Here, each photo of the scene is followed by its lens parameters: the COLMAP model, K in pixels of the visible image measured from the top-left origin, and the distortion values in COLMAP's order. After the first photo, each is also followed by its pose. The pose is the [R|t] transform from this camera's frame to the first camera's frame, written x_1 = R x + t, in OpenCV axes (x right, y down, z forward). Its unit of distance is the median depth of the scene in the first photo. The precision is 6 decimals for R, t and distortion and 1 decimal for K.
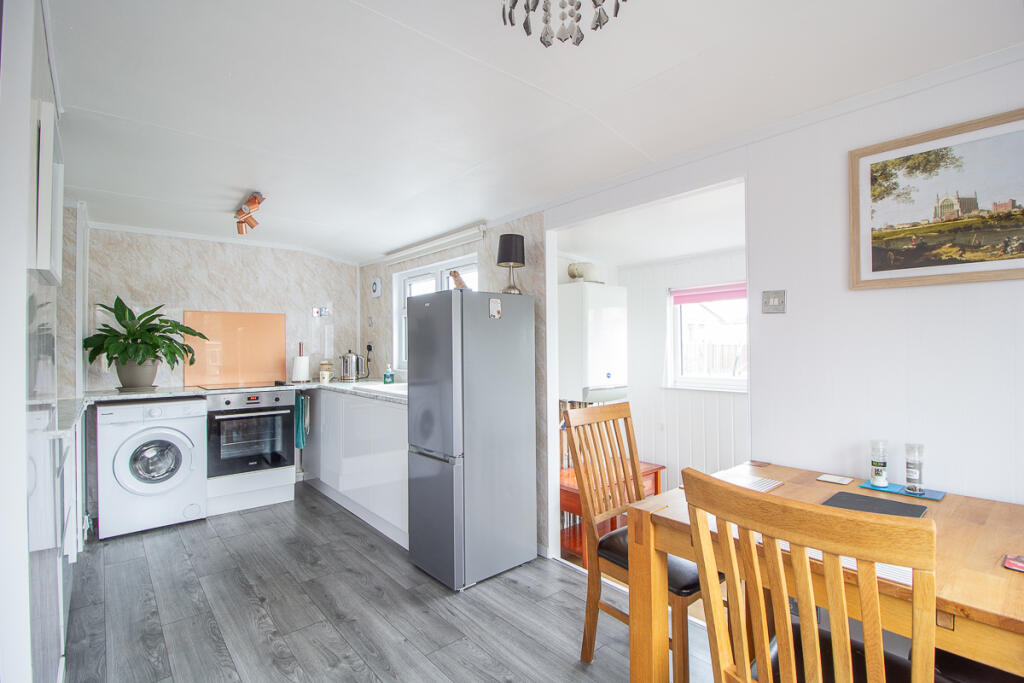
lens RADIAL K [[472.5, 0, 512.0], [0, 472.5, 341.5], [0, 0, 1]] dist [-0.016869, -0.013052]
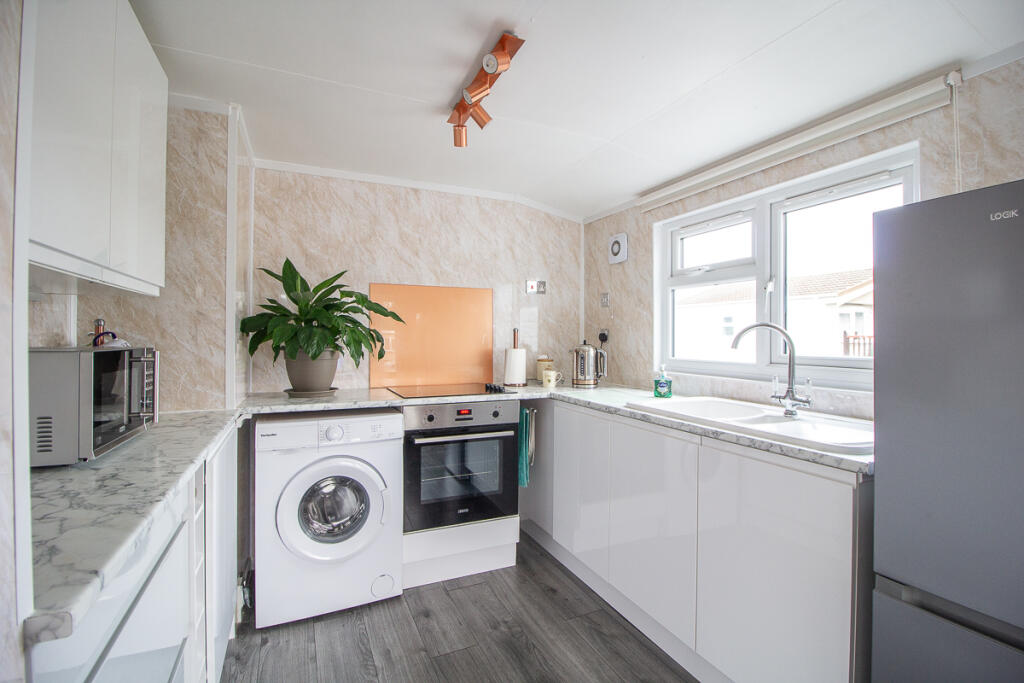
lens RADIAL K [[472.5, 0, 512.0], [0, 472.5, 341.5], [0, 0, 1]] dist [-0.016869, -0.013052]
pose [[0.956777, 0.014028, -0.290484, -0.314561], [-0.008922, 0.999782, 0.018893, 0.009701], [0.290685, -0.015485, 0.956693, 0.411380]]
